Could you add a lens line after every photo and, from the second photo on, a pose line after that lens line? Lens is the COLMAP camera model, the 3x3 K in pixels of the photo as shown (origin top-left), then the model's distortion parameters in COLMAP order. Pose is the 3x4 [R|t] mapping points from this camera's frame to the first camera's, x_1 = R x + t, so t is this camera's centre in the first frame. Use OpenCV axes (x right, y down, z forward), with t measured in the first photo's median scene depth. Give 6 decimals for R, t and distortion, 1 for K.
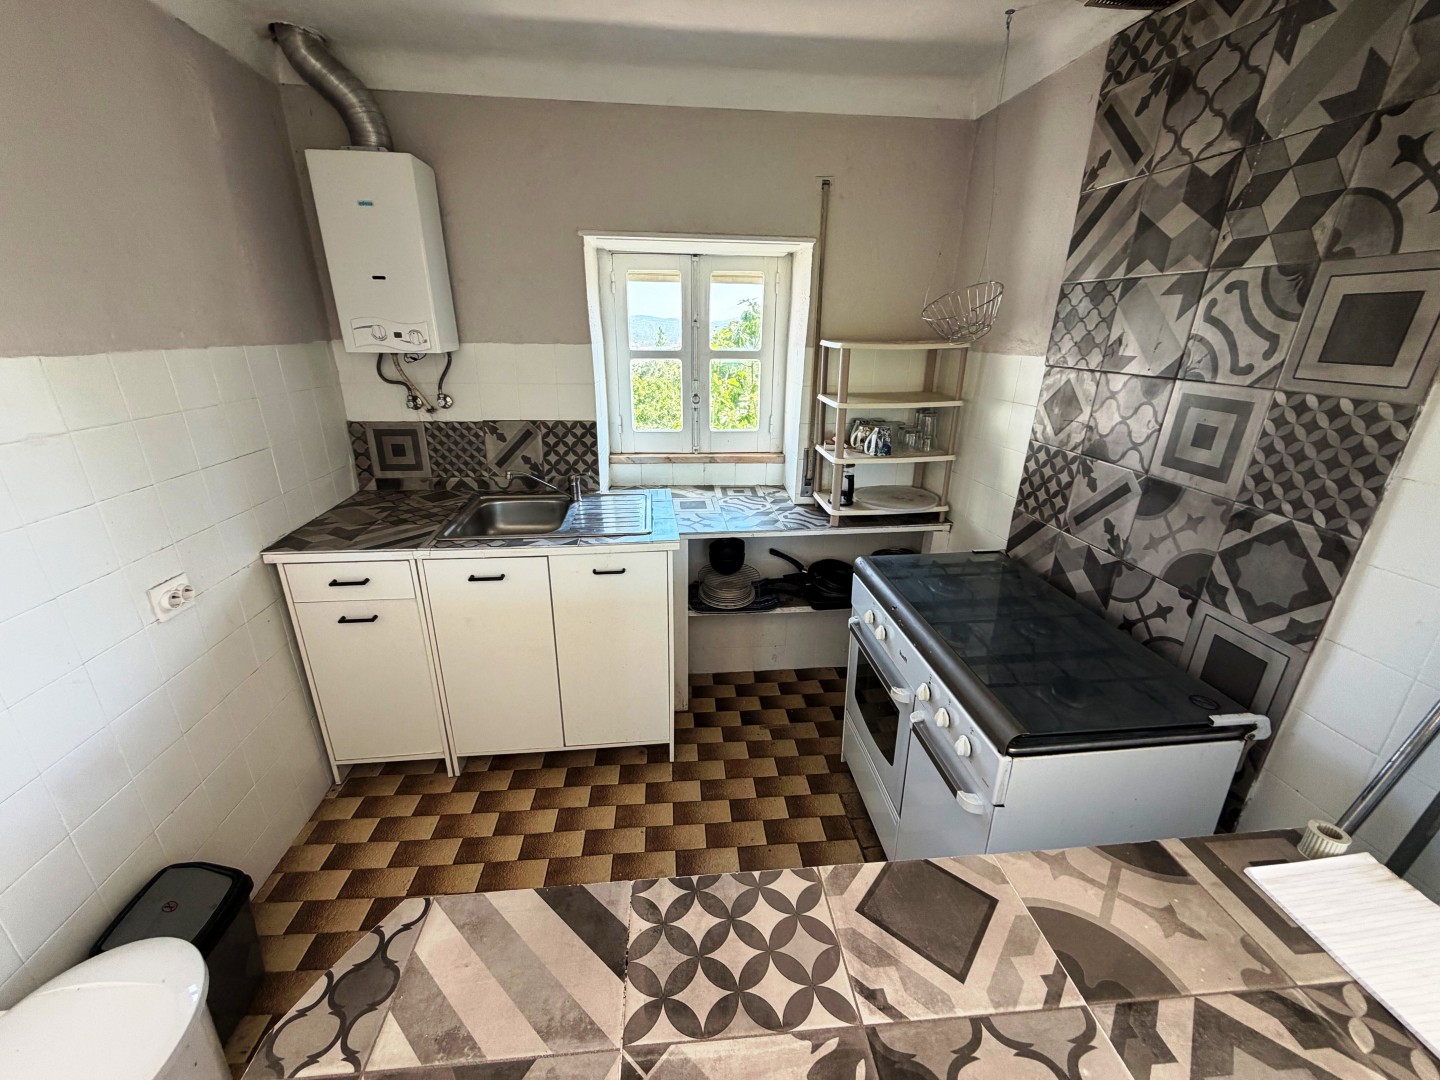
lens RADIAL K [[575.7, 0, 715.6], [0, 575.7, 540.6], [0, 0, 1]] dist [0.000771, -0.000134]
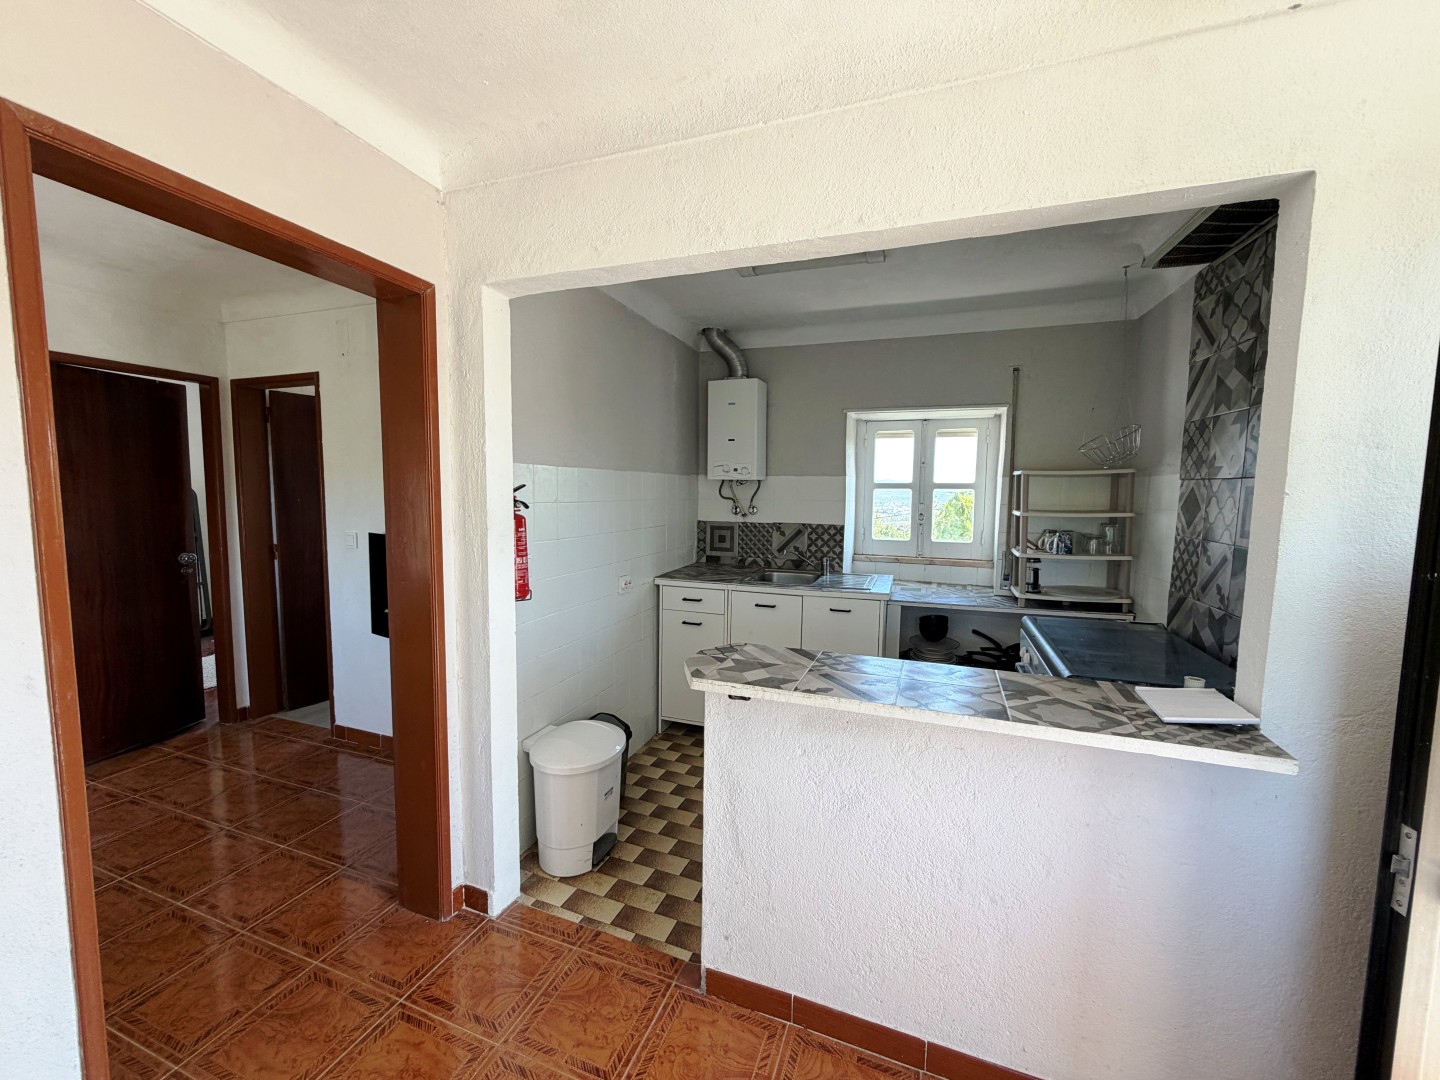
lens RADIAL K [[575.7, 0, 715.6], [0, 575.7, 540.6], [0, 0, 1]] dist [0.000771, -0.000134]
pose [[0.898875, 0.036490, -0.436683, 0.158343], [-0.152019, 0.960607, -0.232648, 0.249211], [0.410991, 0.275506, 0.869013, -0.458822]]
